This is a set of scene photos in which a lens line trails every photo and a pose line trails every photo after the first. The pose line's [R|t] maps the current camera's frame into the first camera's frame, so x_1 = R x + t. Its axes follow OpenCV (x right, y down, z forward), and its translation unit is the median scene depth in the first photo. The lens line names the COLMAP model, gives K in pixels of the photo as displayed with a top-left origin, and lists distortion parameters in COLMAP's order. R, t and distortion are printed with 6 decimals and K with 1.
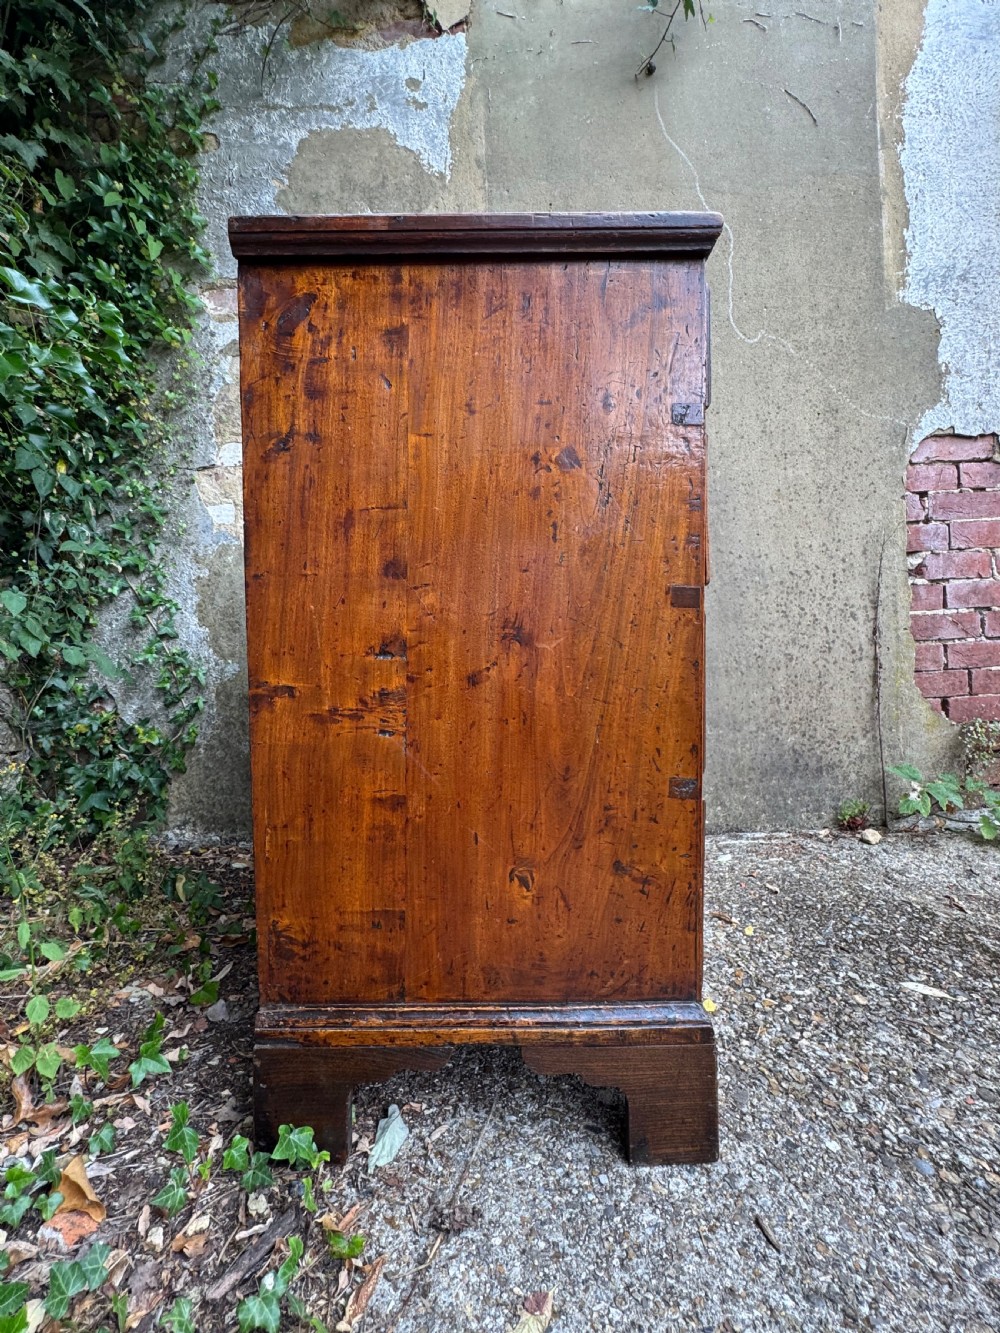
lens RADIAL K [[650.9, 0, 501.2], [0, 650.9, 660.6], [0, 0, 1]] dist [-0.000696, 0.000262]
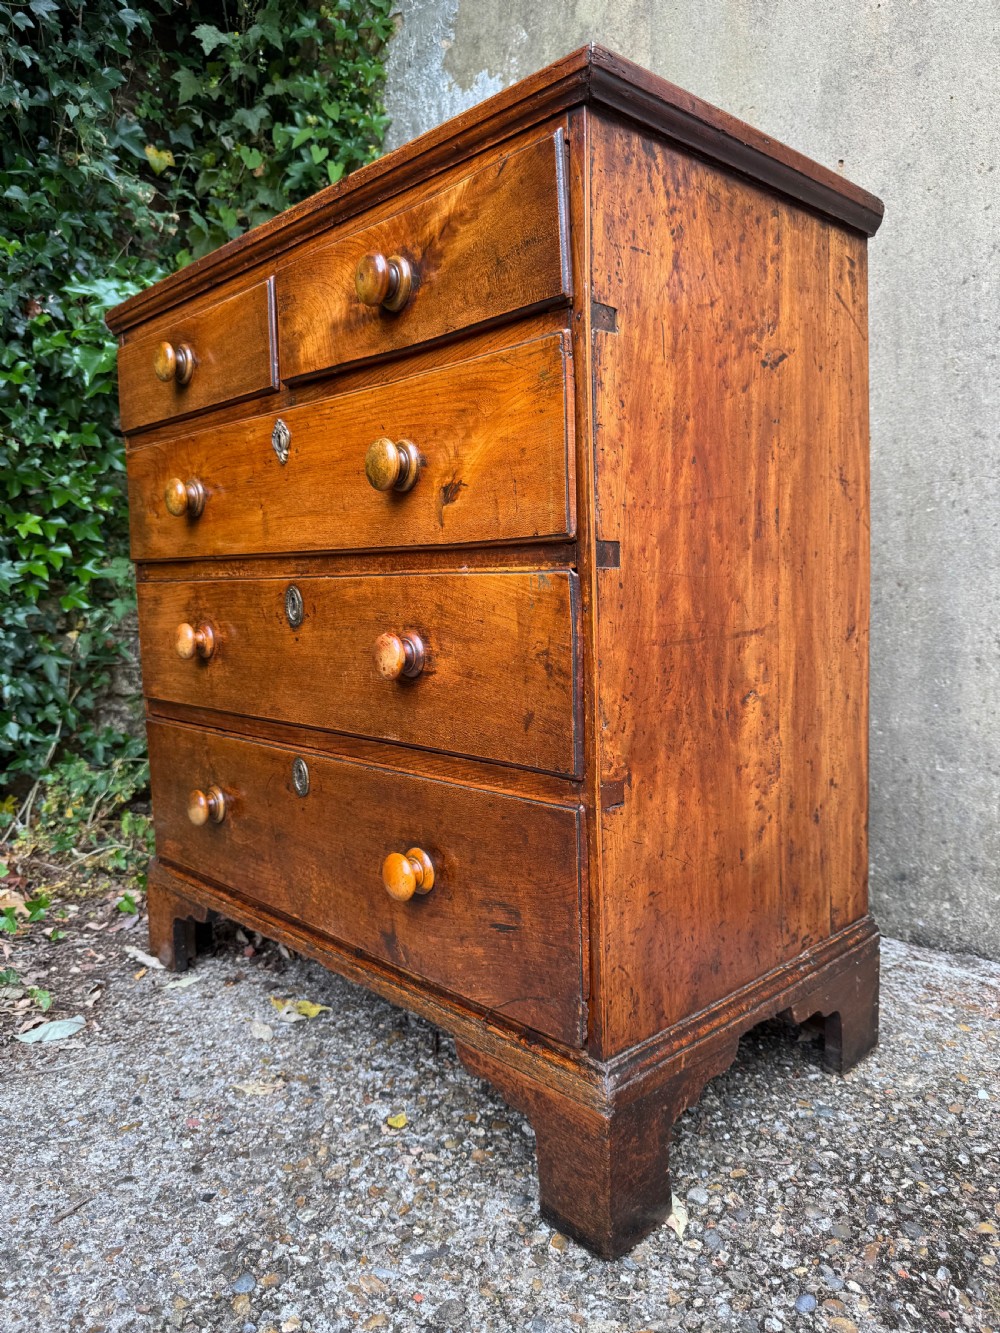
lens RADIAL K [[955.6, 0, 505.9], [0, 955.6, 670.7], [0, 0, 1]] dist [-0.014898, -0.002044]
pose [[0.697546, 0.075717, -0.712528, 1.430769], [-0.026553, 0.996450, 0.079894, -0.062435], [0.716048, -0.036810, 0.697080, 0.389147]]
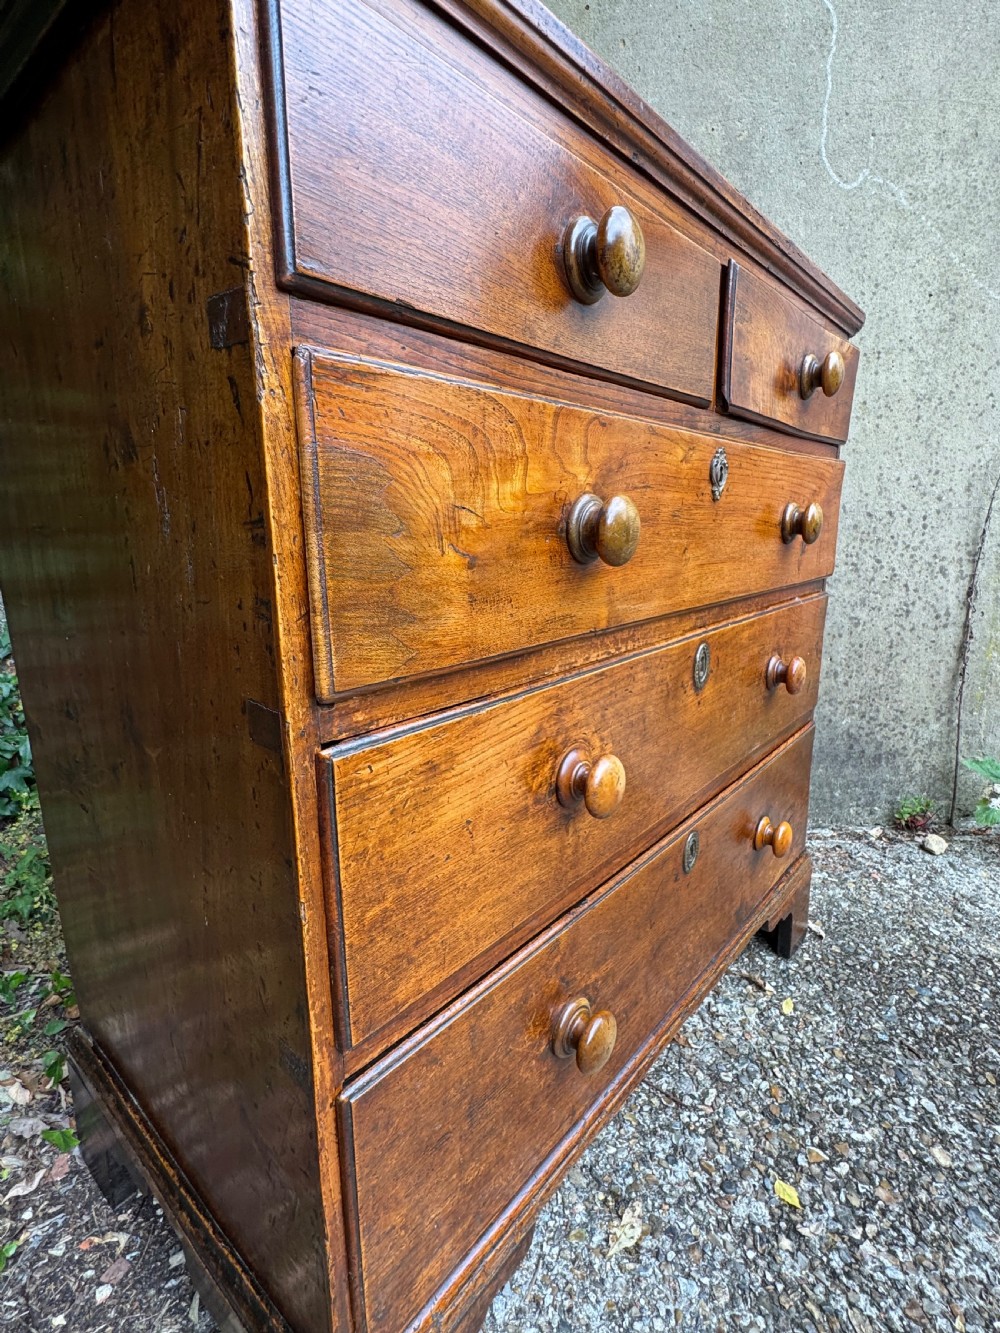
lens RADIAL K [[652.4, 0, 502.9], [0, 652.4, 655.0], [0, 0, 1]] dist [0.000024, -0.000872]
pose [[0.999362, 0.024001, -0.026438, 0.072012], [-0.019452, 0.986831, 0.160580, -0.192511], [0.029943, -0.159963, 0.986669, 0.427422]]
